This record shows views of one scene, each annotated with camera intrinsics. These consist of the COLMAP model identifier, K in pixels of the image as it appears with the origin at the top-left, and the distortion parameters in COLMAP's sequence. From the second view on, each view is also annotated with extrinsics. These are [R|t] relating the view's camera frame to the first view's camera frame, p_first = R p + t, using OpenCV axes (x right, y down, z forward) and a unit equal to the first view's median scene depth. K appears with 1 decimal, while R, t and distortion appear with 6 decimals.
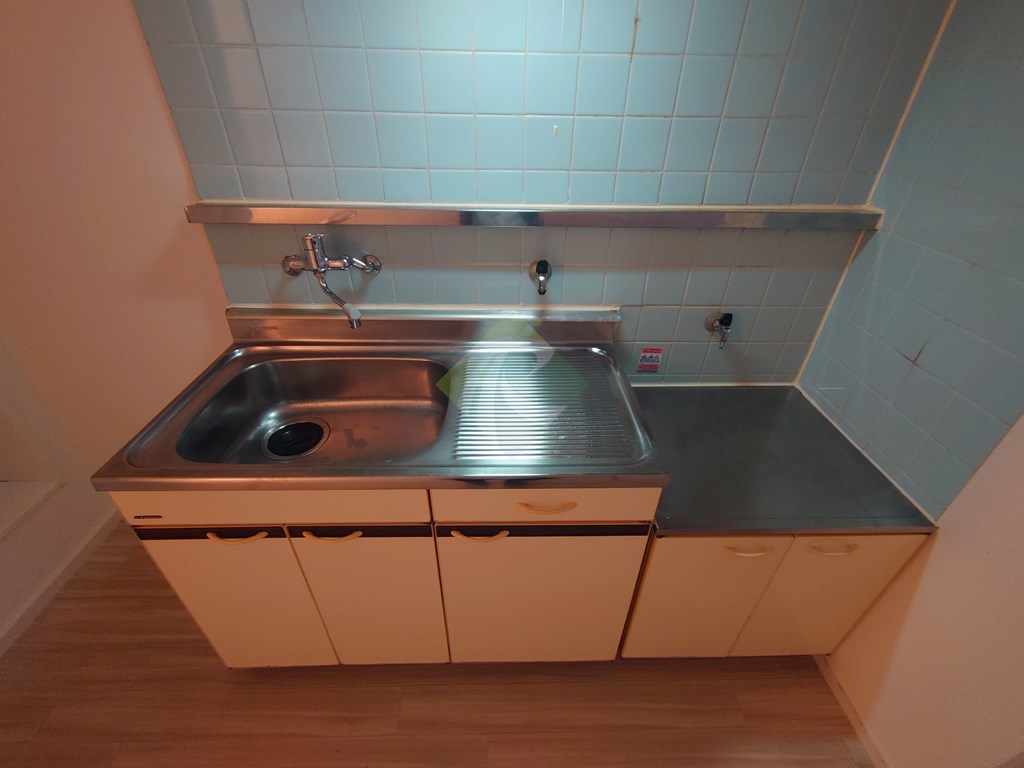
lens RADIAL K [[441.0, 0, 512.4], [0, 441.0, 384.1], [0, 0, 1]] dist [0.003861, -0.002123]
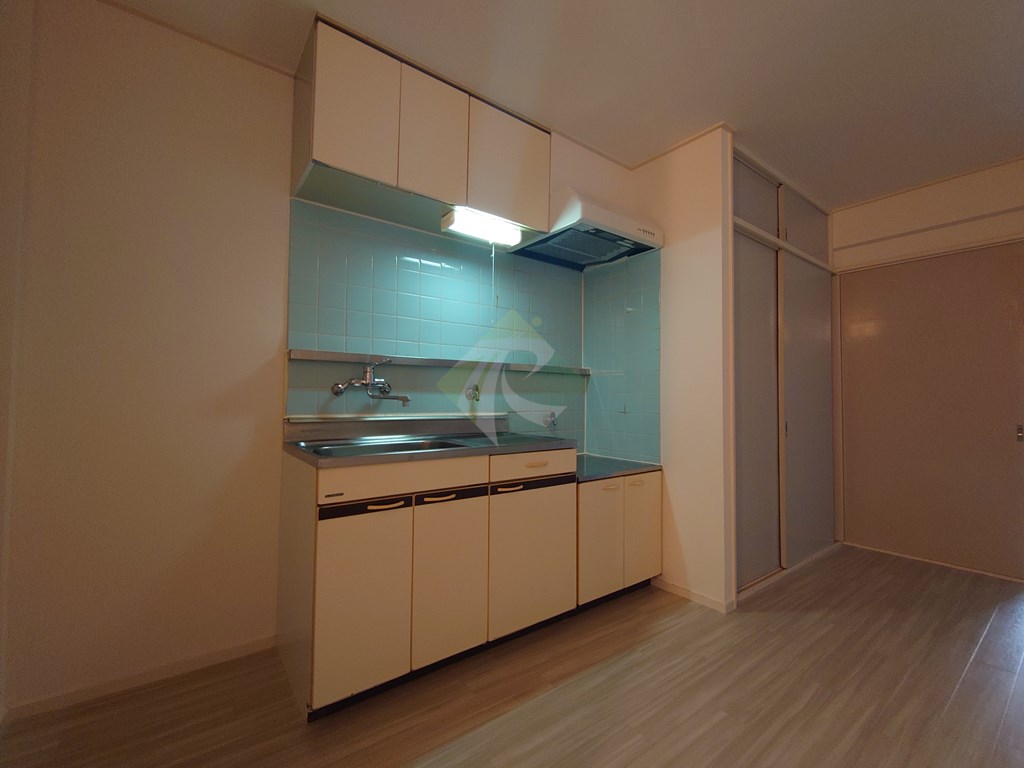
lens RADIAL K [[441.0, 0, 511.8], [0, 441.0, 383.5], [0, 0, 1]] dist [0.003861, -0.002123]
pose [[0.816193, 0.011239, 0.577670, -0.919143], [0.320342, 0.823266, -0.468631, 0.677780], [-0.480843, 0.567545, 0.668344, -0.397221]]
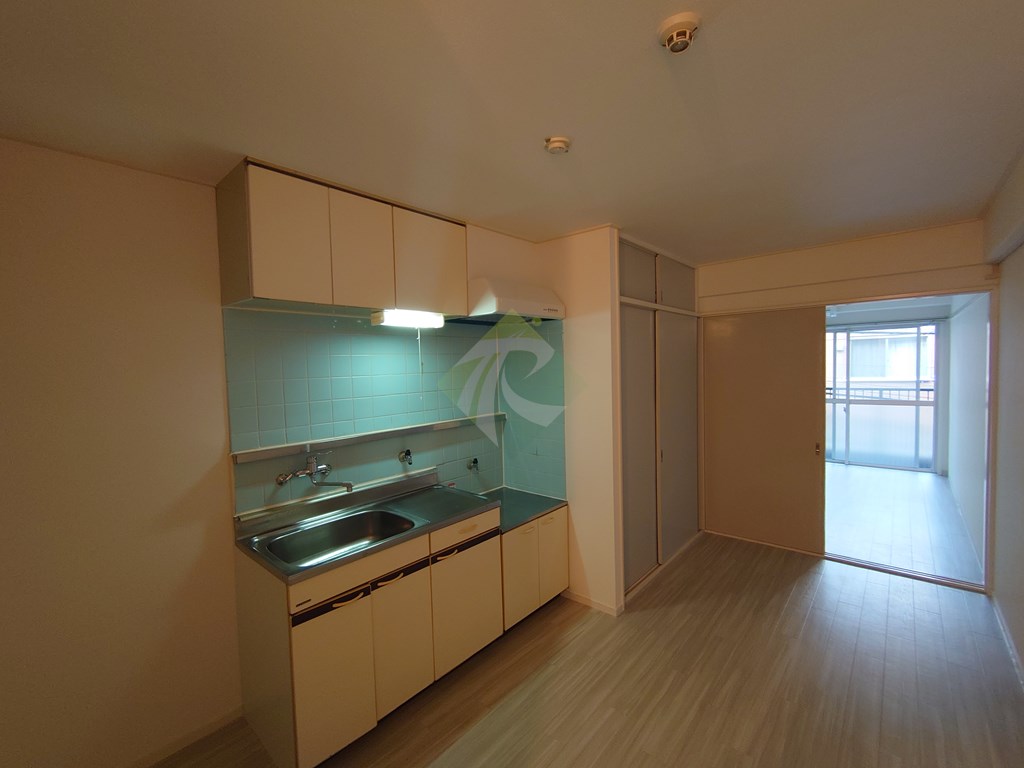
lens RADIAL K [[441.0, 0, 511.5], [0, 441.0, 384.8], [0, 0, 1]] dist [0.003861, -0.002123]
pose [[0.683362, -0.068858, 0.726825, -1.135460], [0.432797, 0.839962, -0.327339, 0.389283], [-0.587966, 0.538258, 0.603800, -0.806103]]
